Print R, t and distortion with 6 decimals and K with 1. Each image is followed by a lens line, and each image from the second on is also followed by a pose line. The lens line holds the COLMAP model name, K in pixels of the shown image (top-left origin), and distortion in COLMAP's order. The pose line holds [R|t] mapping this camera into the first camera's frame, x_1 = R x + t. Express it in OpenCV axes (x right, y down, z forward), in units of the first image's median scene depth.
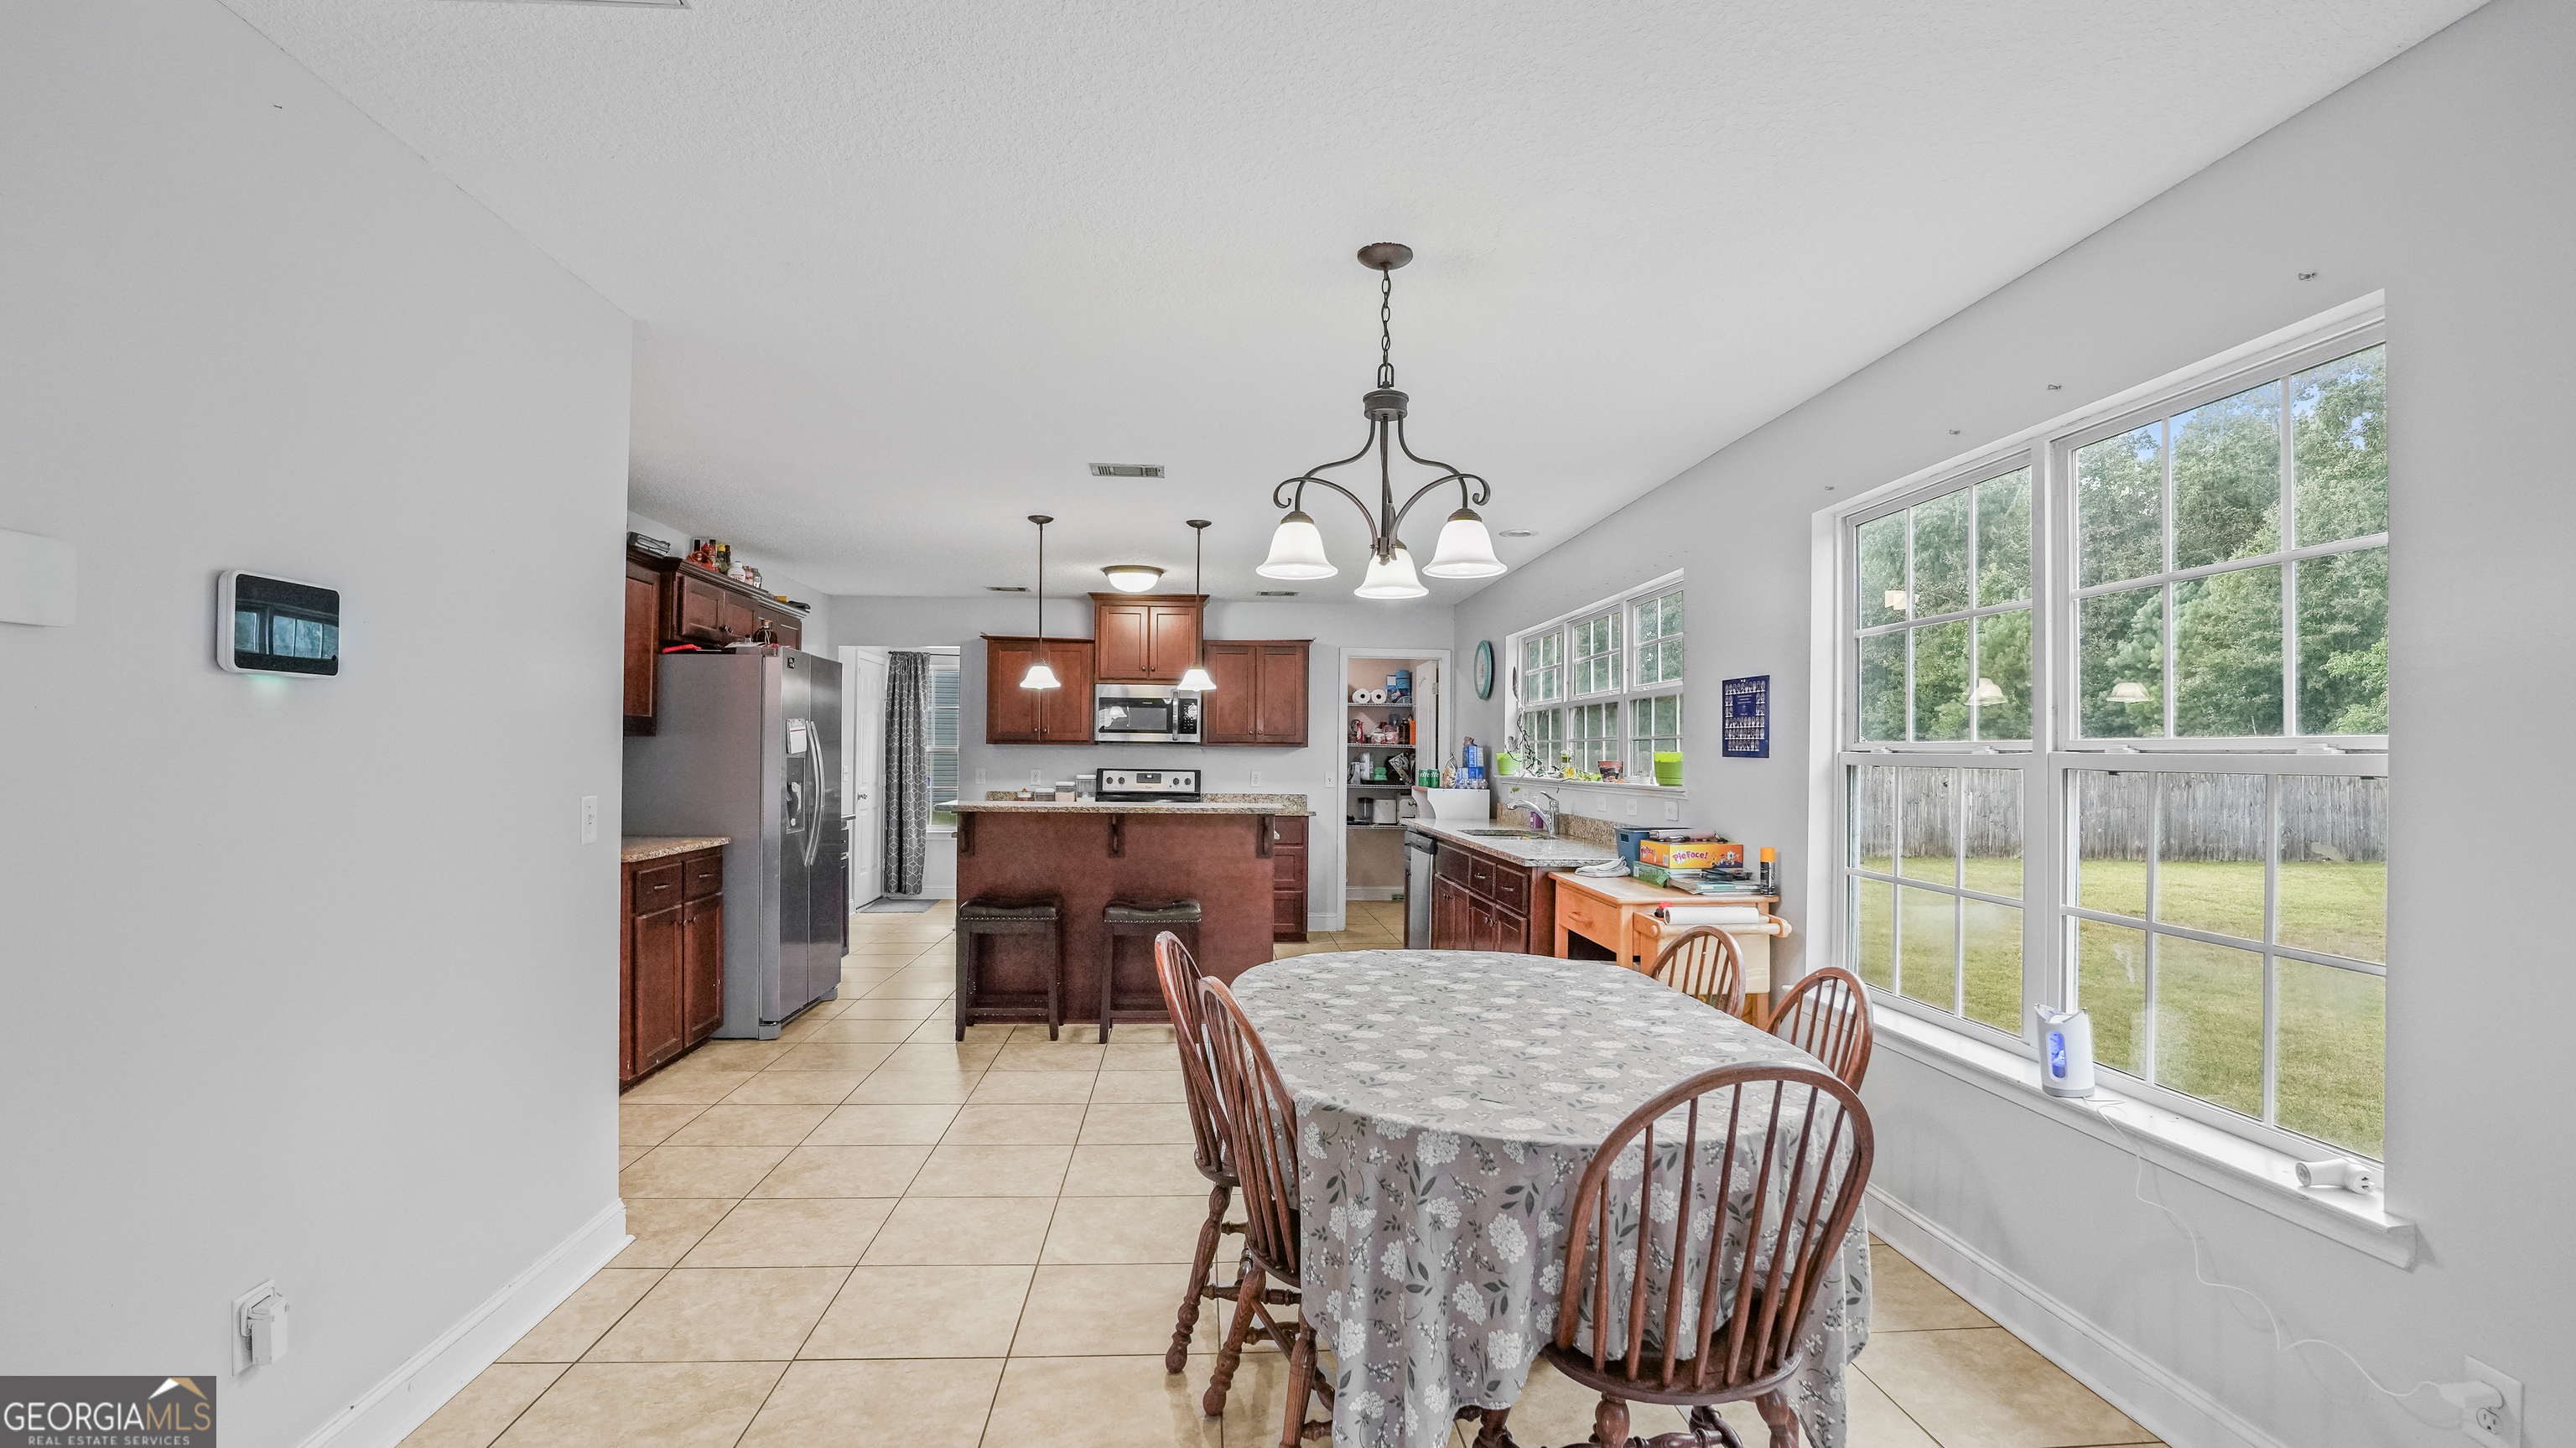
lens RADIAL K [[1165.7, 0, 1288.9], [0, 1165.7, 748.2], [0, 0, 1]] dist [-0.037328, 0.006056]
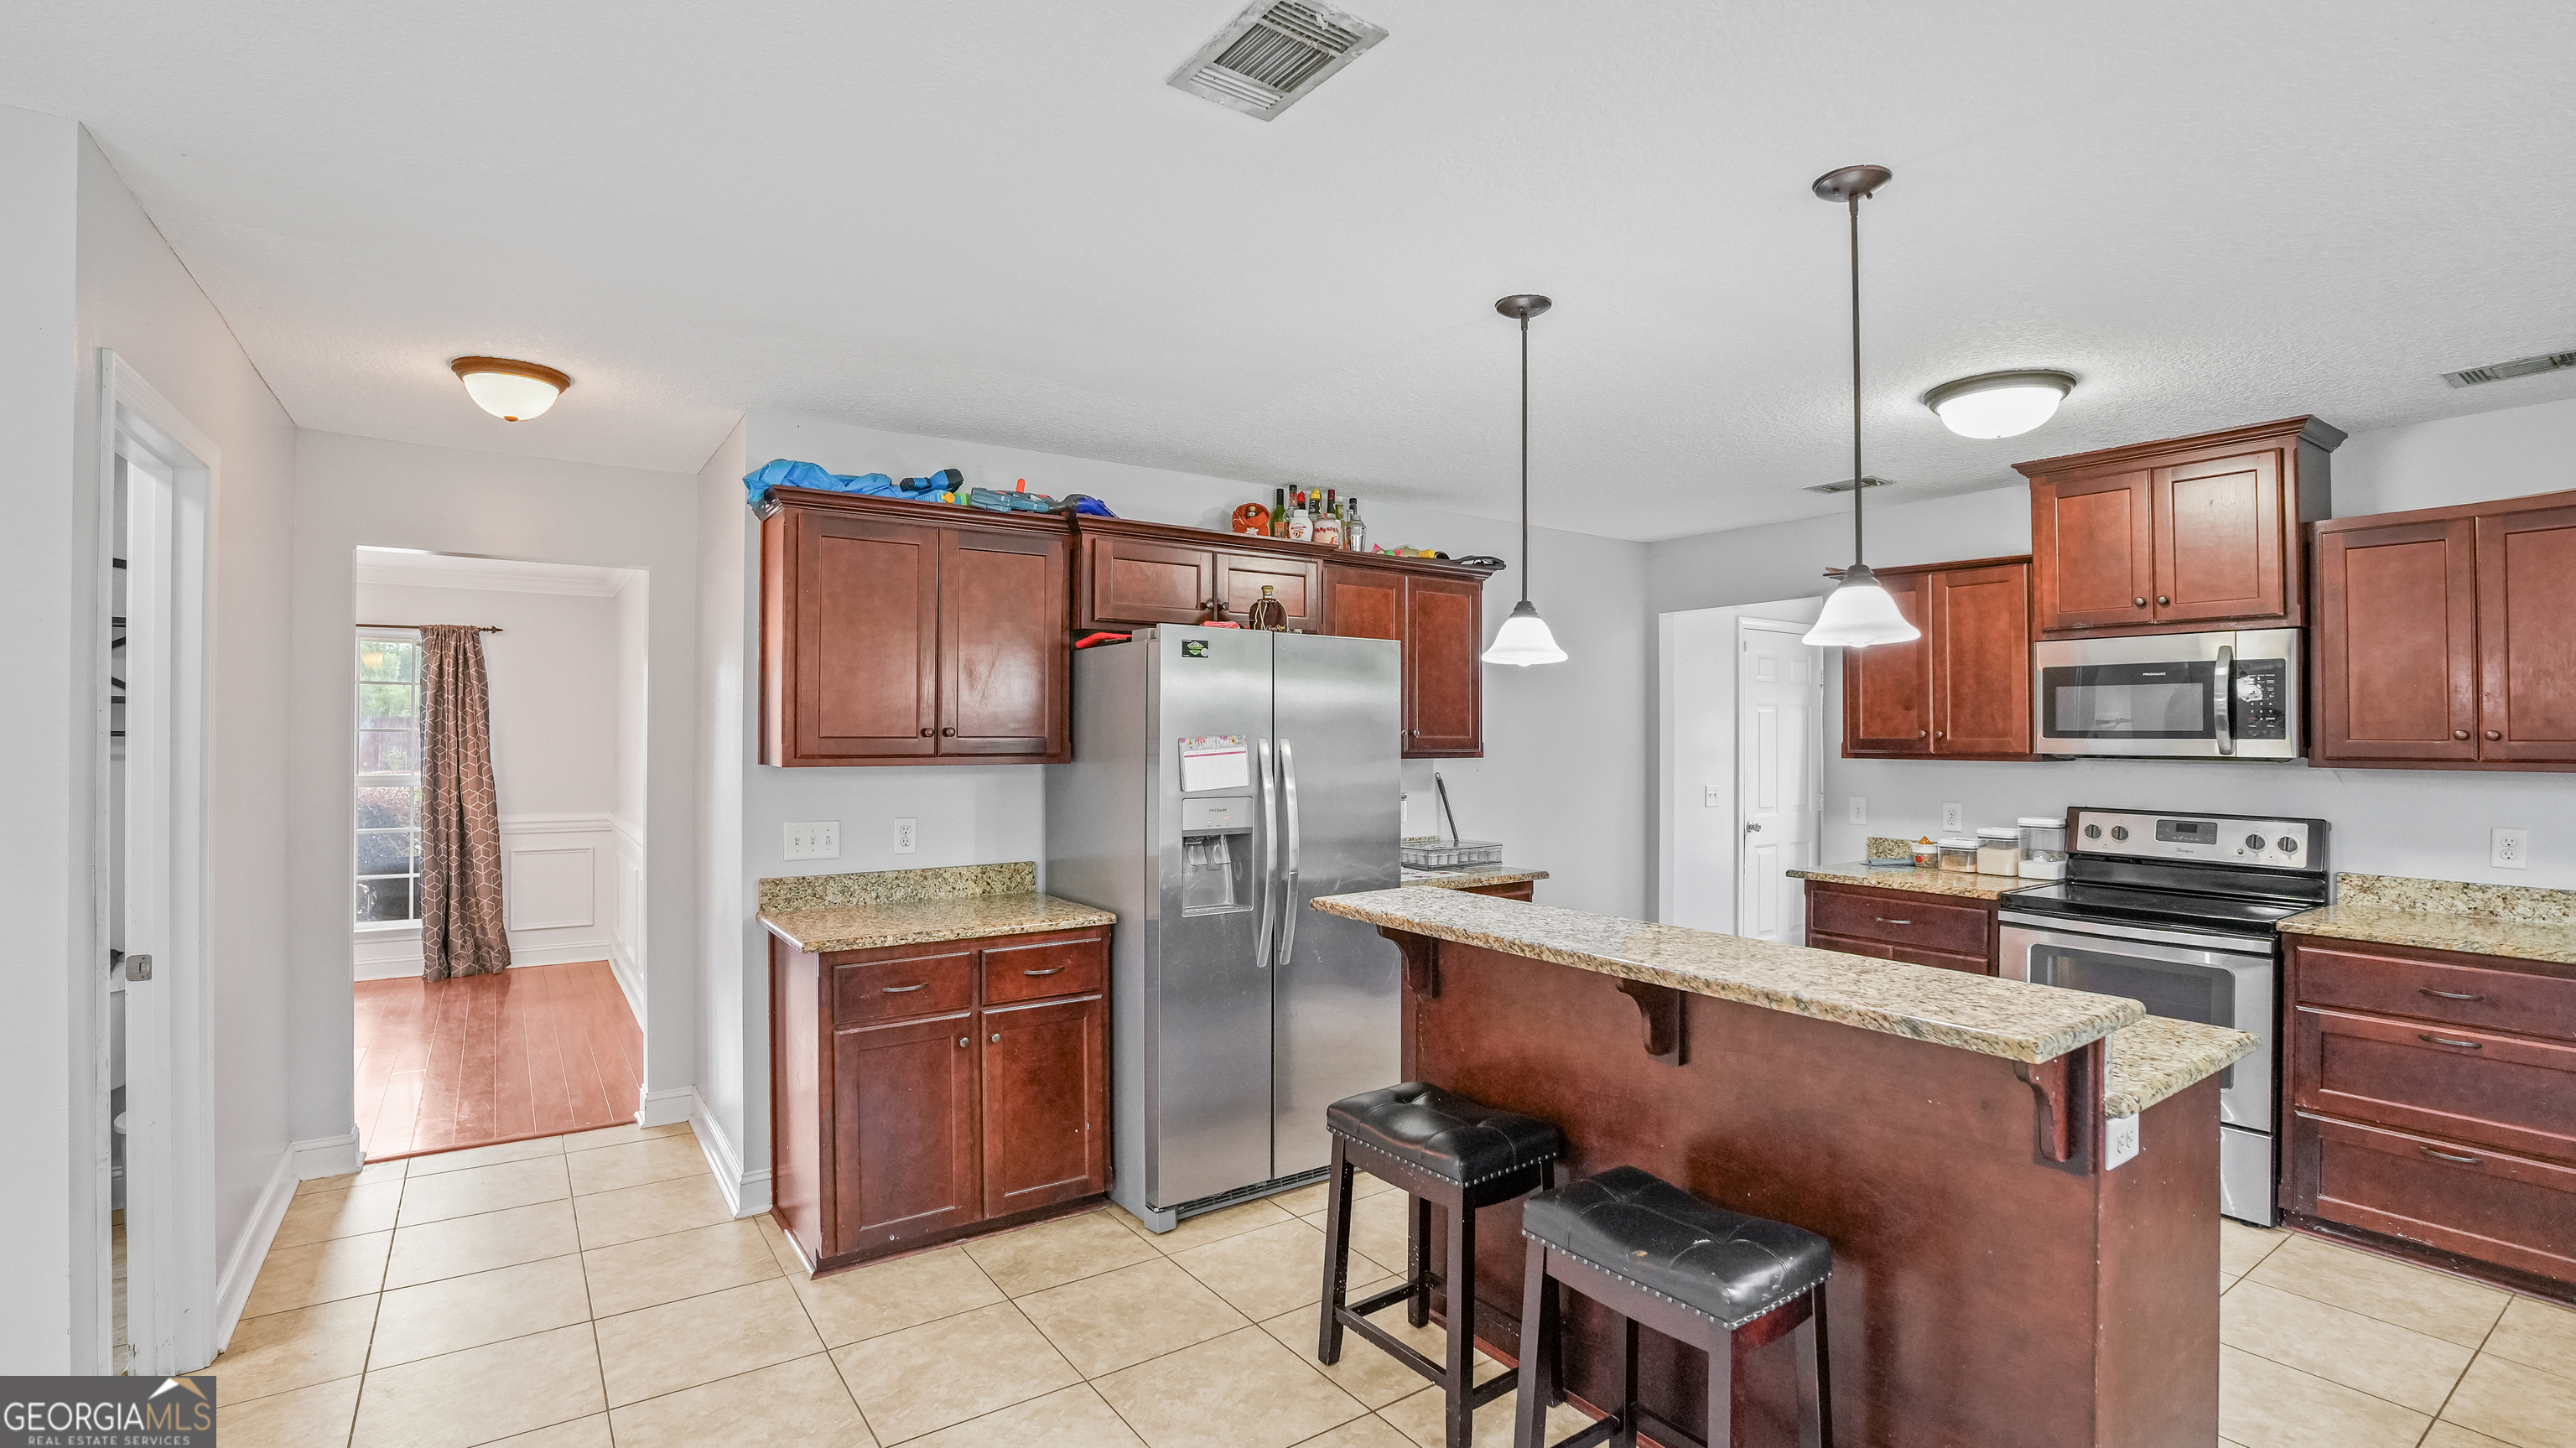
lens RADIAL K [[1165.7, 0, 1275.0], [0, 1165.7, 720.3], [0, 0, 1]] dist [-0.037328, 0.006056]
pose [[0.510478, -0.016863, -0.859725, 0.094357], [0.006436, 0.999855, -0.015790, -0.015213], [0.859866, 0.002528, 0.510513, 0.460136]]
